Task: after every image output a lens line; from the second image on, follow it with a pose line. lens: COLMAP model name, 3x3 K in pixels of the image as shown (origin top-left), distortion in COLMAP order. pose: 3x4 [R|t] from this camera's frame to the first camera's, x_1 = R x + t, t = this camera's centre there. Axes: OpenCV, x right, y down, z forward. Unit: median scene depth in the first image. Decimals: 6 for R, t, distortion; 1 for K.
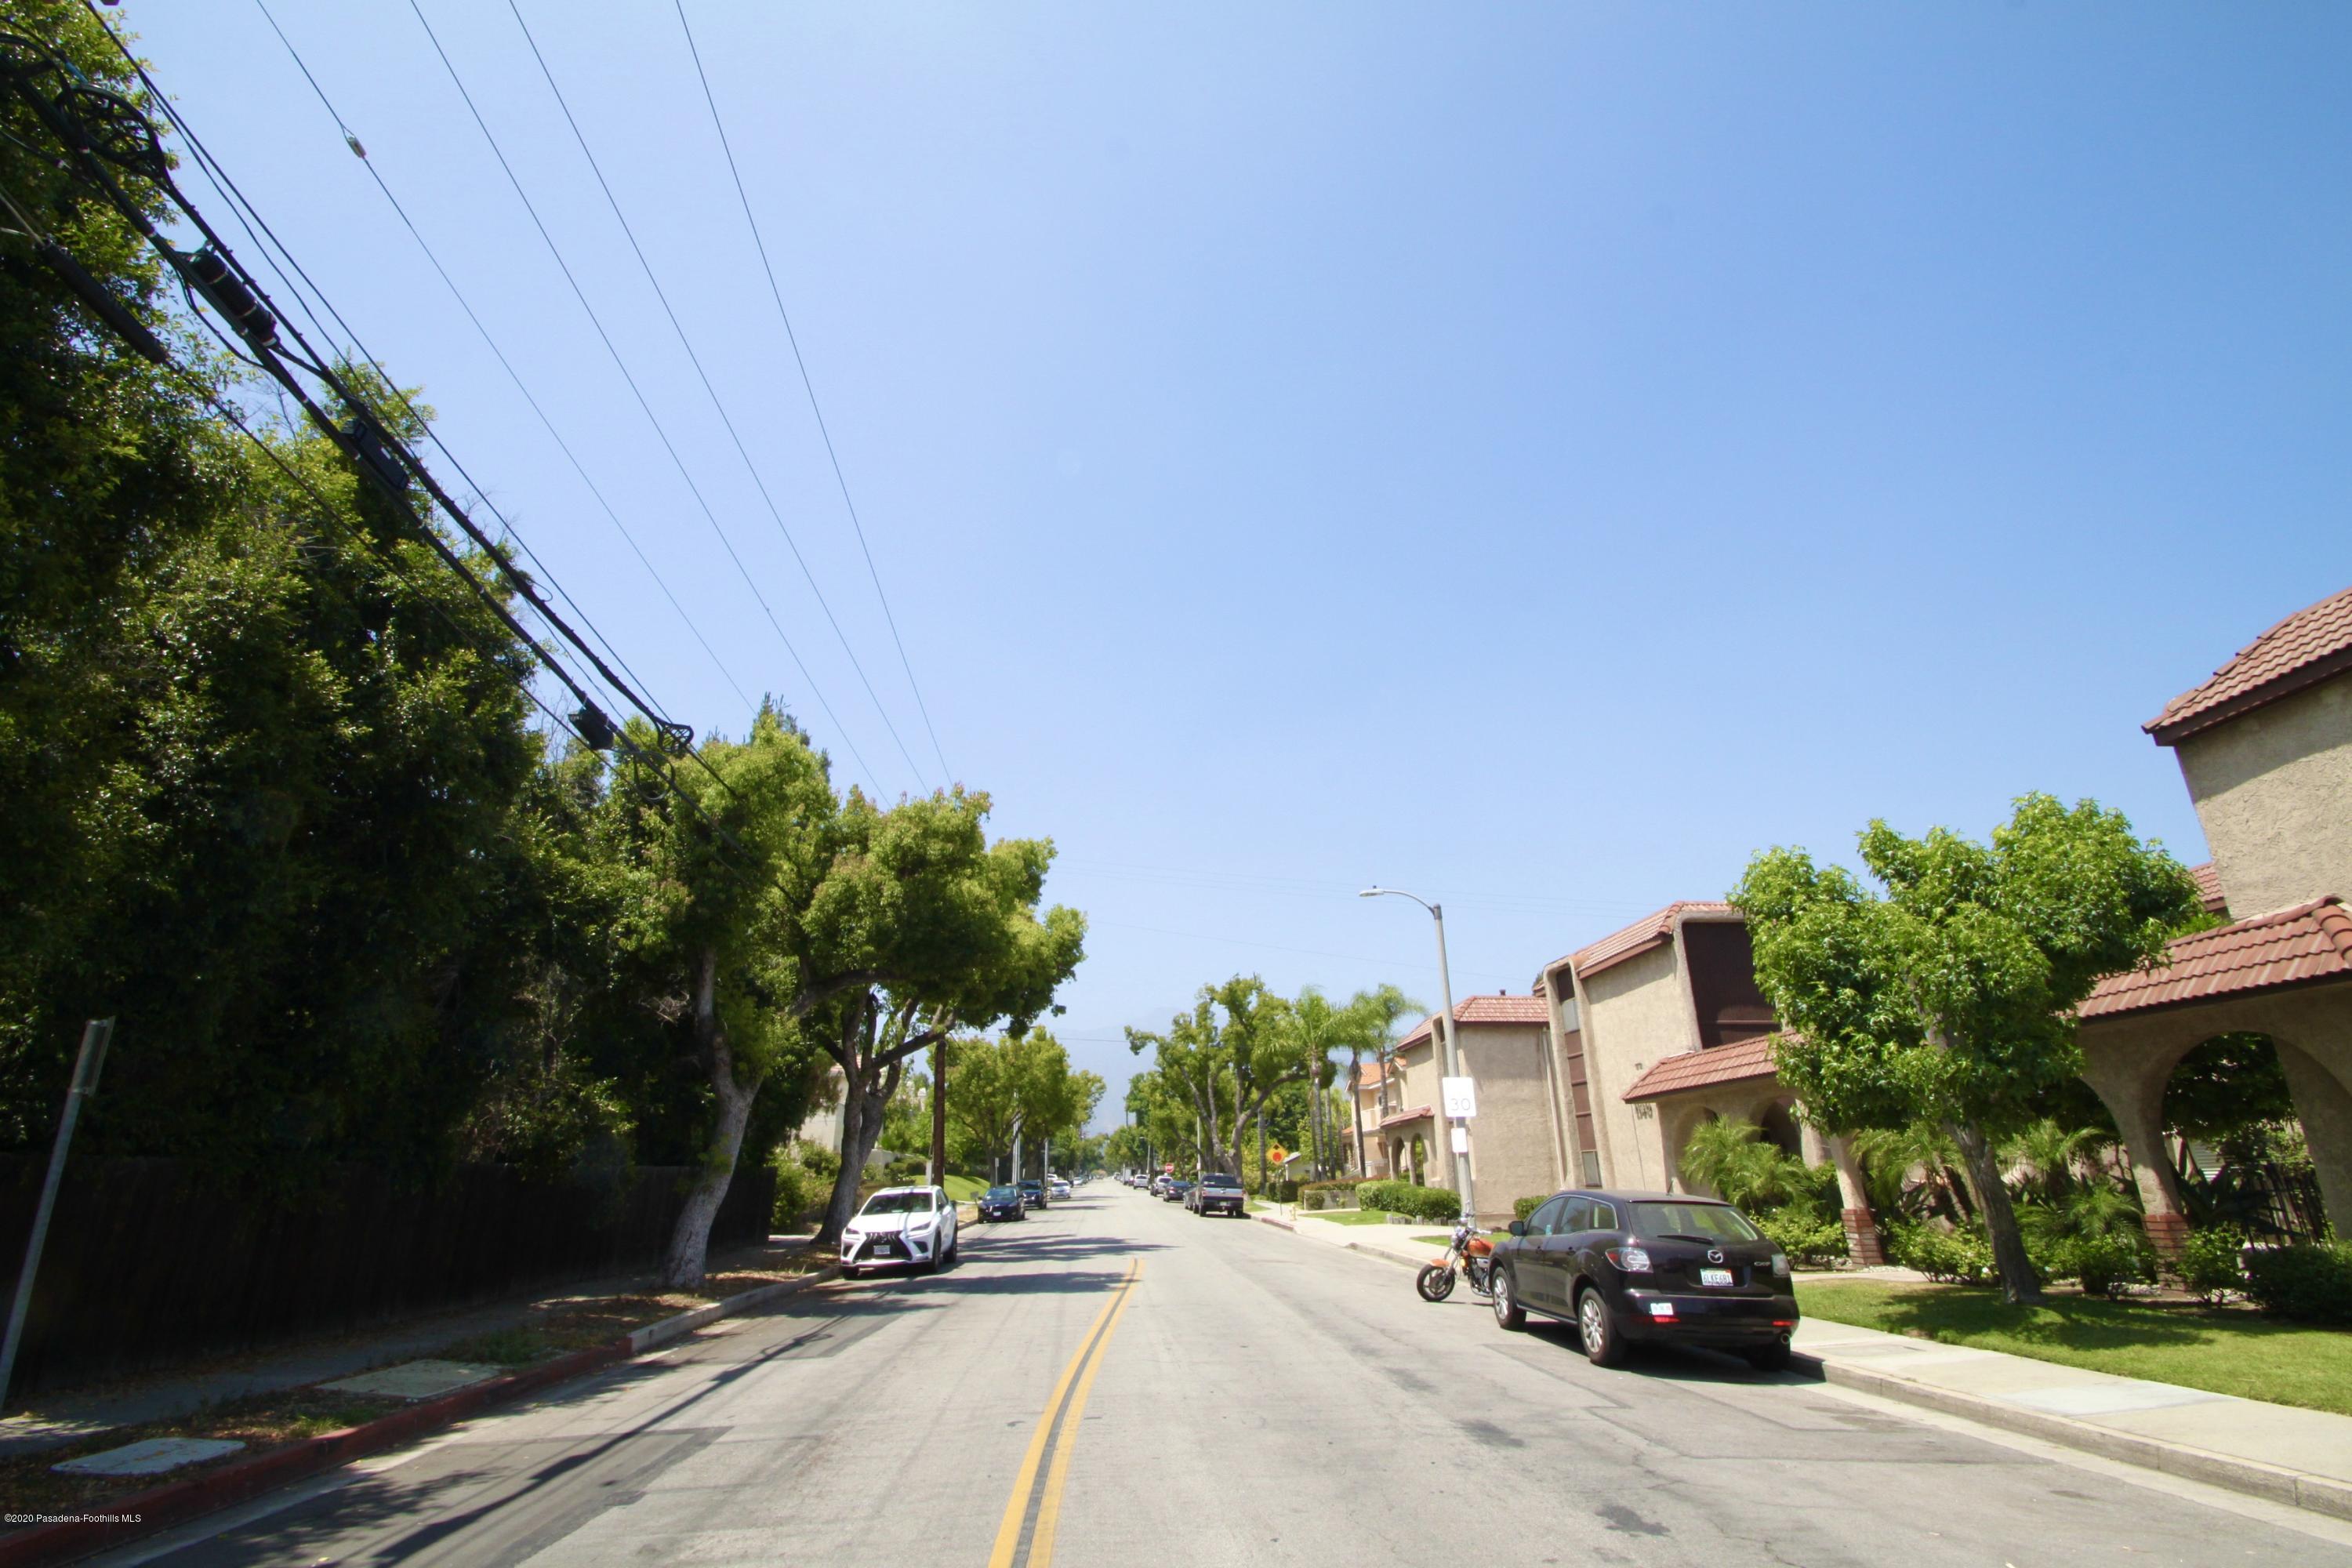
lens RADIAL K [[1101.6, 0, 1174.3], [0, 1101.6, 755.0], [0, 0, 1]] dist [0.001603, -0.009542]
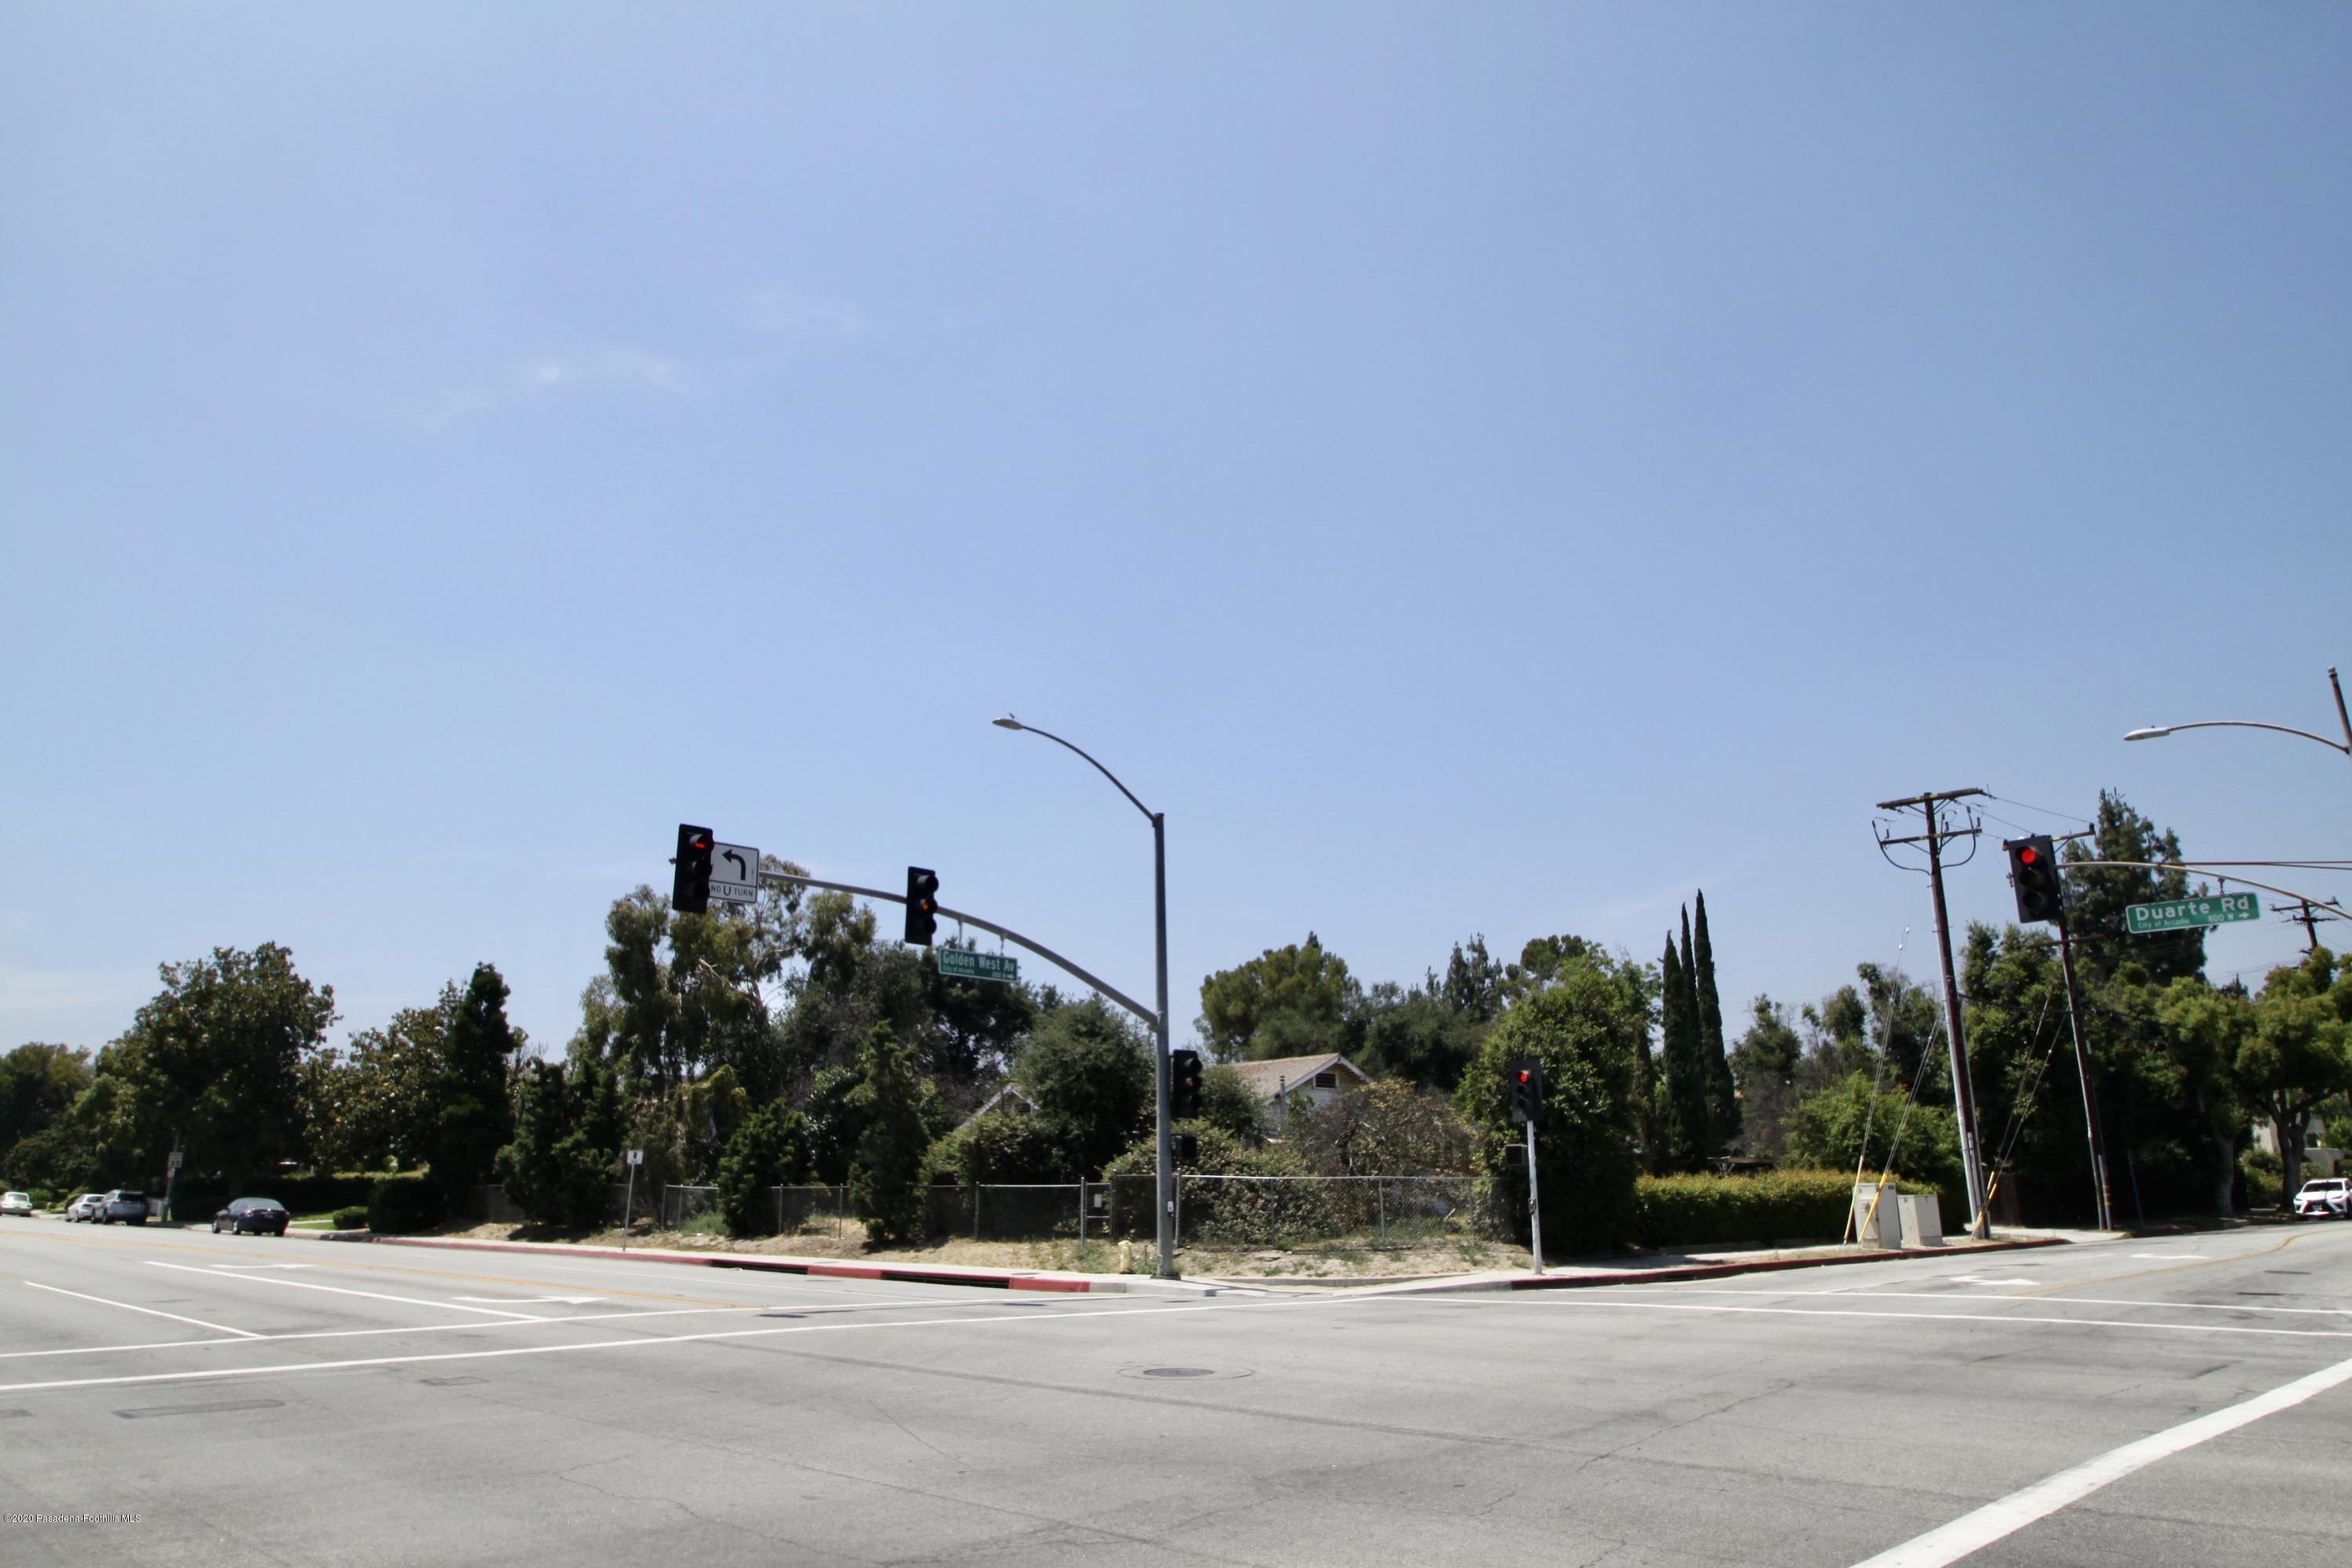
lens RADIAL K [[1521.1, 0, 1176.0], [0, 1521.1, 784.0], [0, 0, 1]] dist [-0.023589, -0.000902]
pose [[0.622928, -0.200031, -0.756272, 0.760995], [0.284742, 0.958417, -0.018961, -0.970586], [0.728617, -0.203531, 0.653982, -2.493848]]
